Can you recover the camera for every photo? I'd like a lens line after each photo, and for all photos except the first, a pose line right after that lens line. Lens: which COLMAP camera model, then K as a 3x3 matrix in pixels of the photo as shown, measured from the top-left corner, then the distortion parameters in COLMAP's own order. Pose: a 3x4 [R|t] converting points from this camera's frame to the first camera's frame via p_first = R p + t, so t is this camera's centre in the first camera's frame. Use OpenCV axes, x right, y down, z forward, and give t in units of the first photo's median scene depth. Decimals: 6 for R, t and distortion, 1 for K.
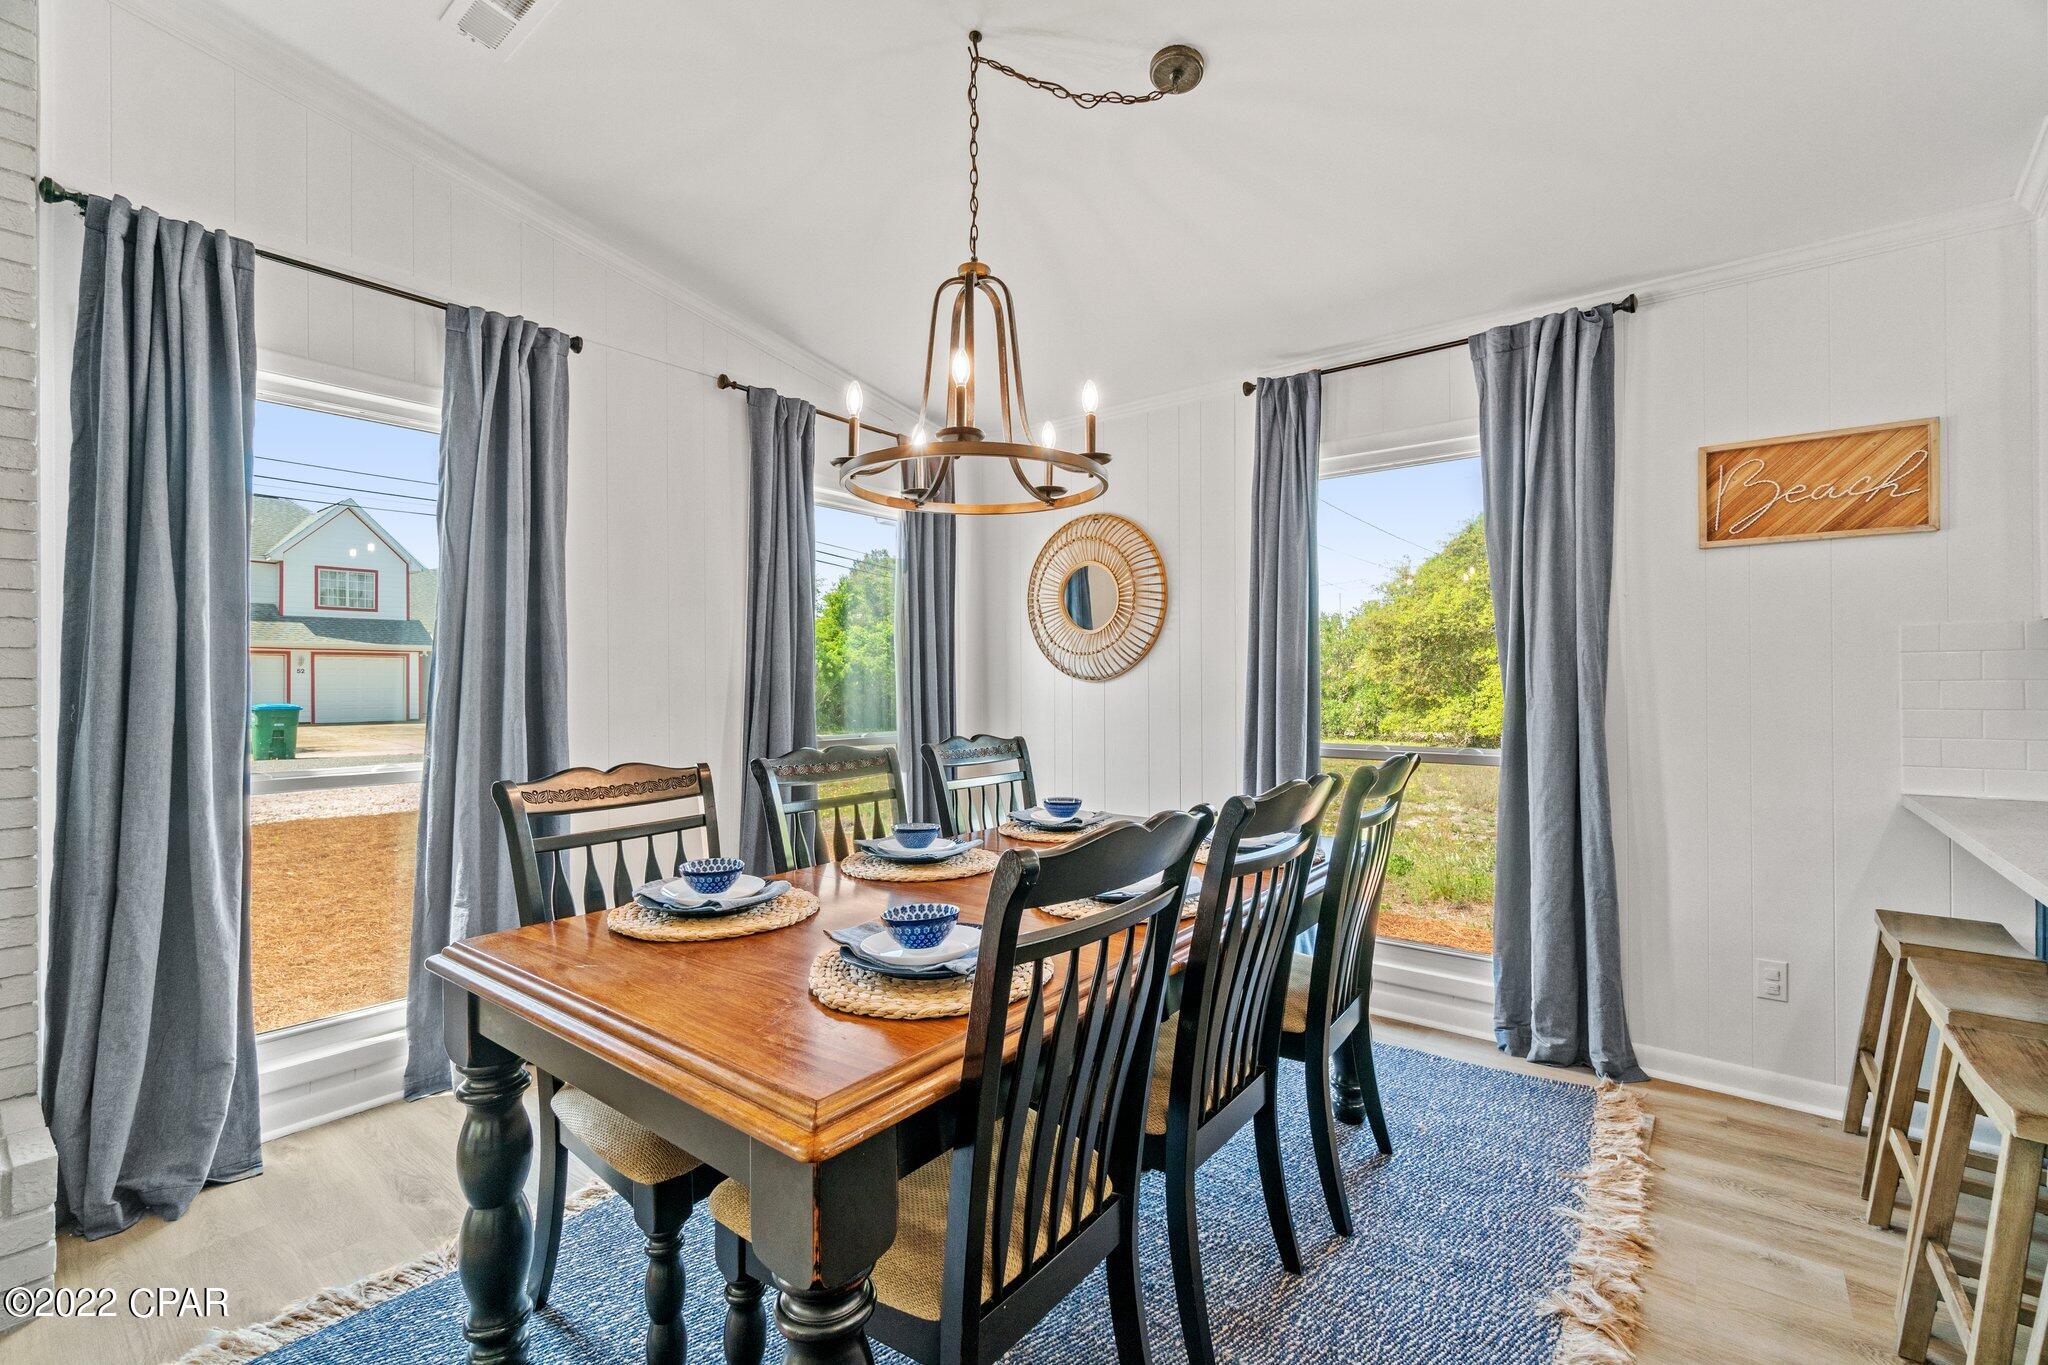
lens RADIAL K [[893.8, 0, 1018.6], [0, 893.8, 679.1], [0, 0, 1]] dist [-0.000701, 0.000577]
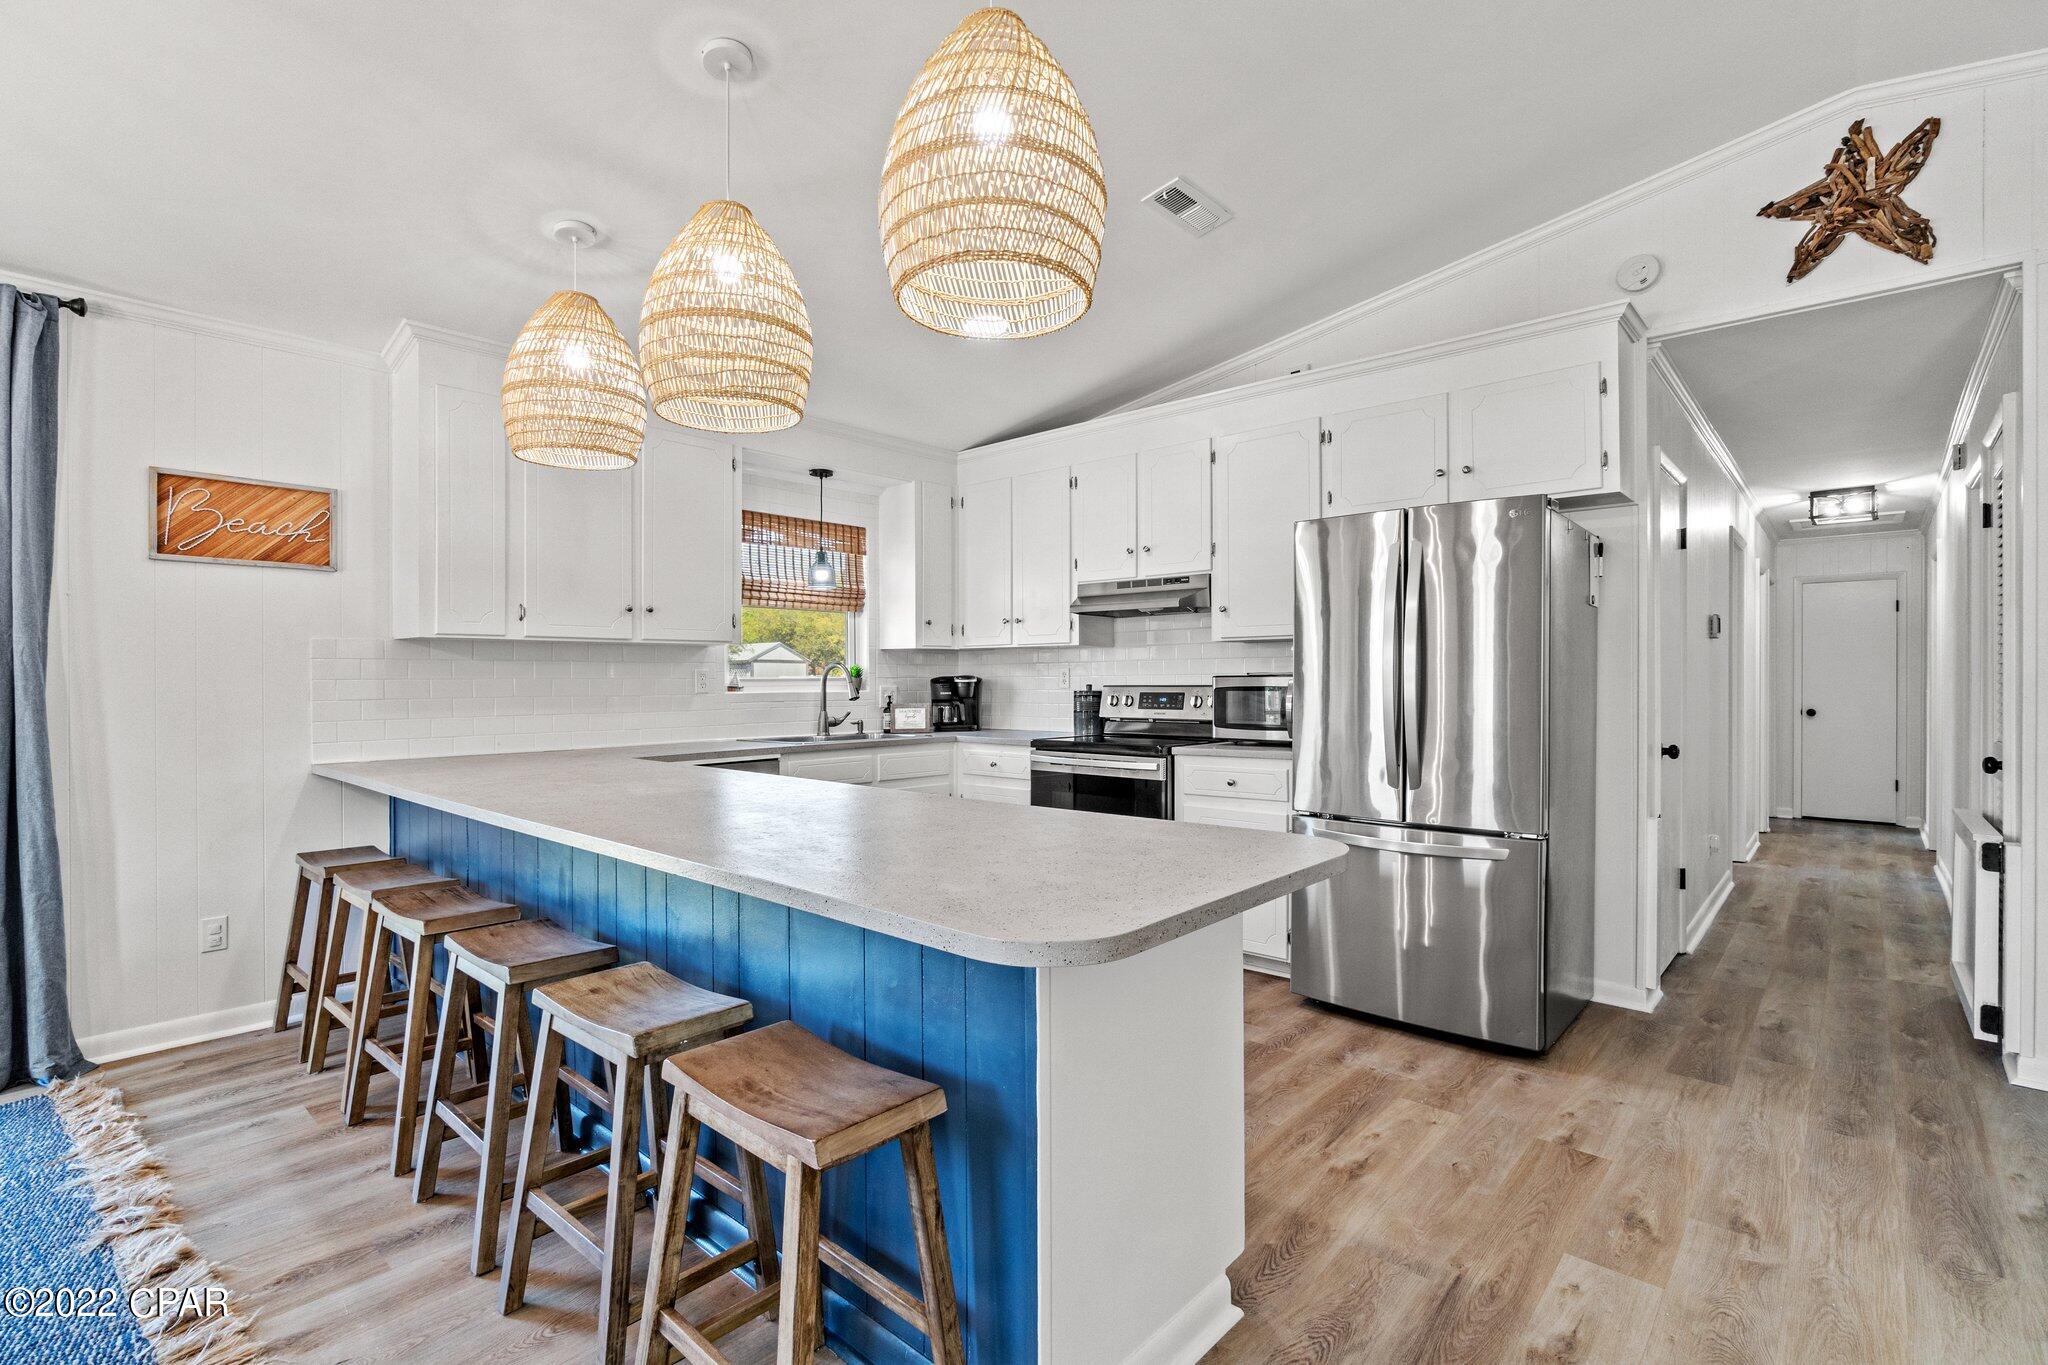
lens RADIAL K [[939.5, 0, 1024.0], [0, 939.5, 682.5], [0, 0, 1]] dist [-0.004887, -0.000770]
pose [[0.071689, 0.001067, 0.997426, -0.316108], [-0.002555, 0.999996, -0.000886, 0.003351], [-0.997424, -0.002485, 0.071691, -0.154186]]
